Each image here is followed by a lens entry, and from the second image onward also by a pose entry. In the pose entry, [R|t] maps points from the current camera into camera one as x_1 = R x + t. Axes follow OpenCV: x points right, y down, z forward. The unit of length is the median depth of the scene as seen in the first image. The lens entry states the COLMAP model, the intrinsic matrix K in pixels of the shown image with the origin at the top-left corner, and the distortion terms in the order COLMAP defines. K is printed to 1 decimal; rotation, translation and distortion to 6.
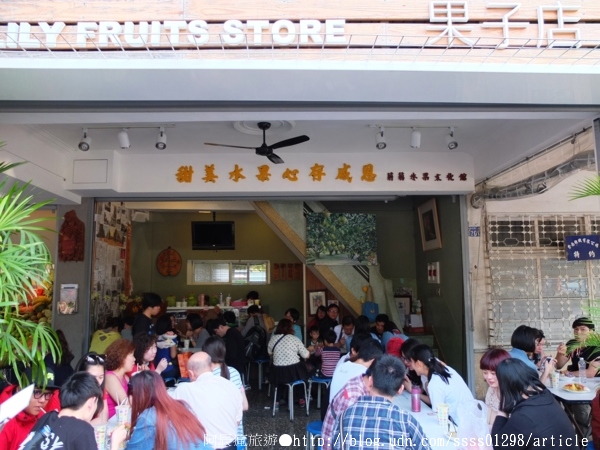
lens RADIAL K [[504.8, 0, 305.4], [0, 504.8, 227.0], [0, 0, 1]] dist [-0.011382, -0.001942]
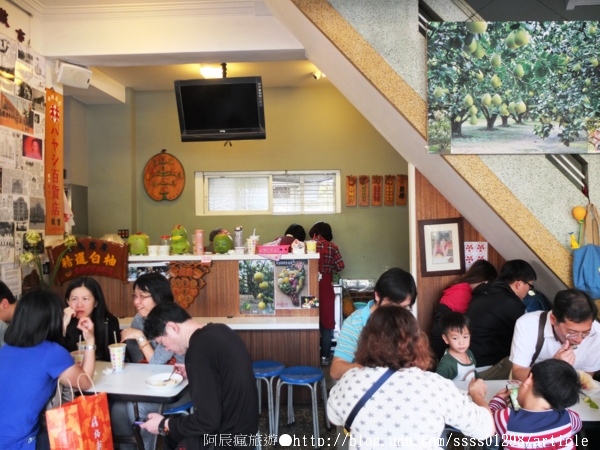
lens RADIAL K [[504.8, 0, 301.2], [0, 504.8, 221.1], [0, 0, 1]] dist [-0.011382, -0.001942]
pose [[0.988191, -0.007810, -0.153030, -0.033785], [0.023164, 0.994837, 0.098806, 0.079846], [0.151468, -0.101184, 0.983270, 0.543476]]
